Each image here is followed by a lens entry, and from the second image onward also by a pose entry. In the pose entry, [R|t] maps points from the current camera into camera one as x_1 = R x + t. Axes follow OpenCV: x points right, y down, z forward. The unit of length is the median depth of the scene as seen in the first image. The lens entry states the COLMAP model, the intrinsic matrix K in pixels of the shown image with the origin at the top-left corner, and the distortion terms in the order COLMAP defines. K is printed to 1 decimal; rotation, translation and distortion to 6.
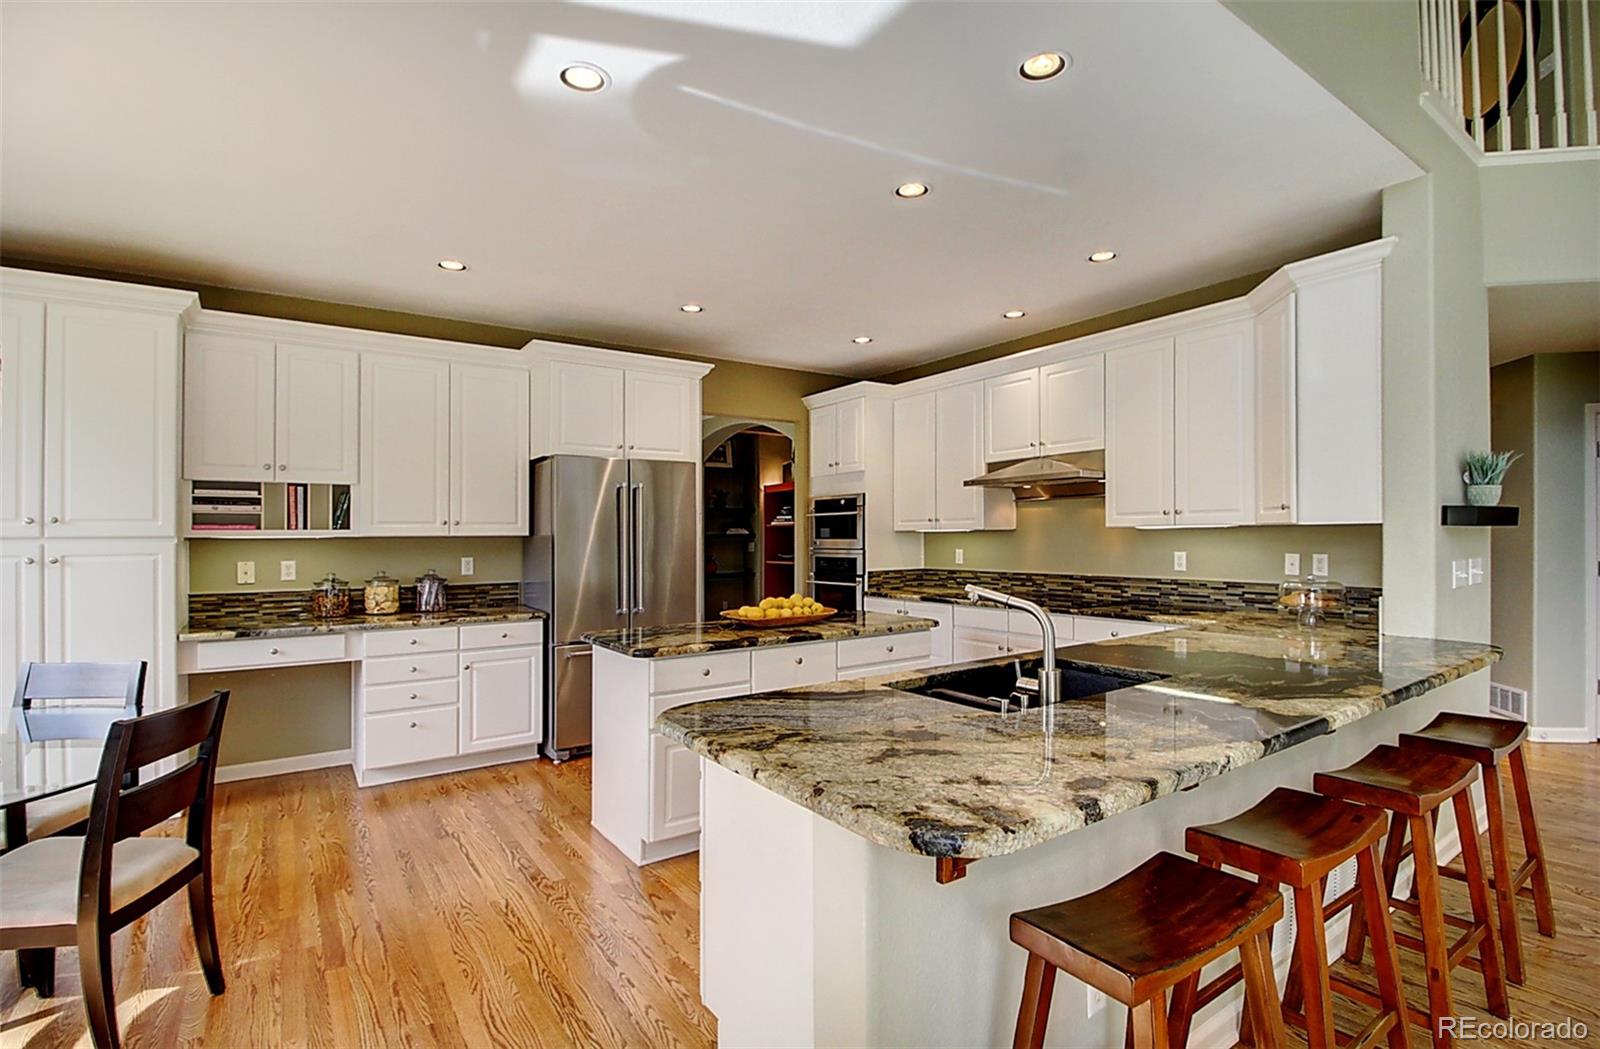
lens RADIAL K [[774.3, 0, 889.3], [0, 774.3, 524.4], [0, 0, 1]] dist [-0.000717, -0.000167]
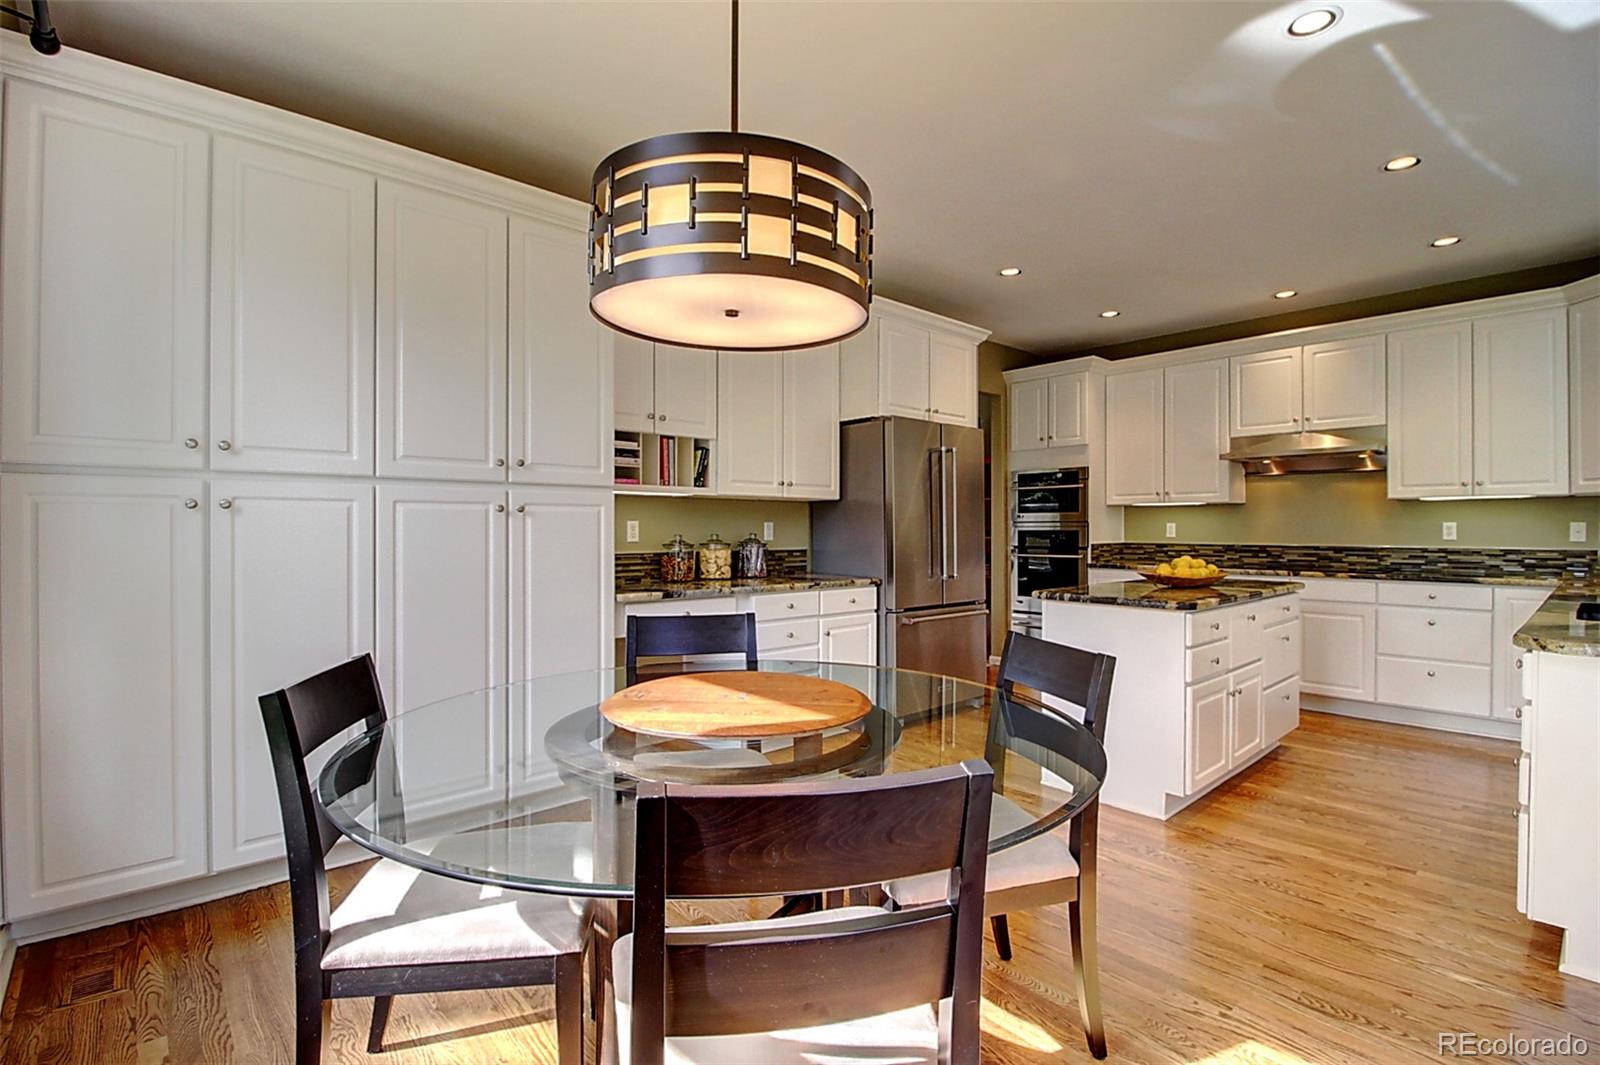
lens RADIAL K [[765.1, 0, 861.2], [0, 765.1, 532.0], [0, 0, 1]] dist [-0.025536, -0.000441]
pose [[0.993261, 0.007403, 0.115658, -0.575549], [-0.009447, 0.999808, 0.017139, 0.039978], [-0.115509, -0.018116, 0.993141, 0.056436]]
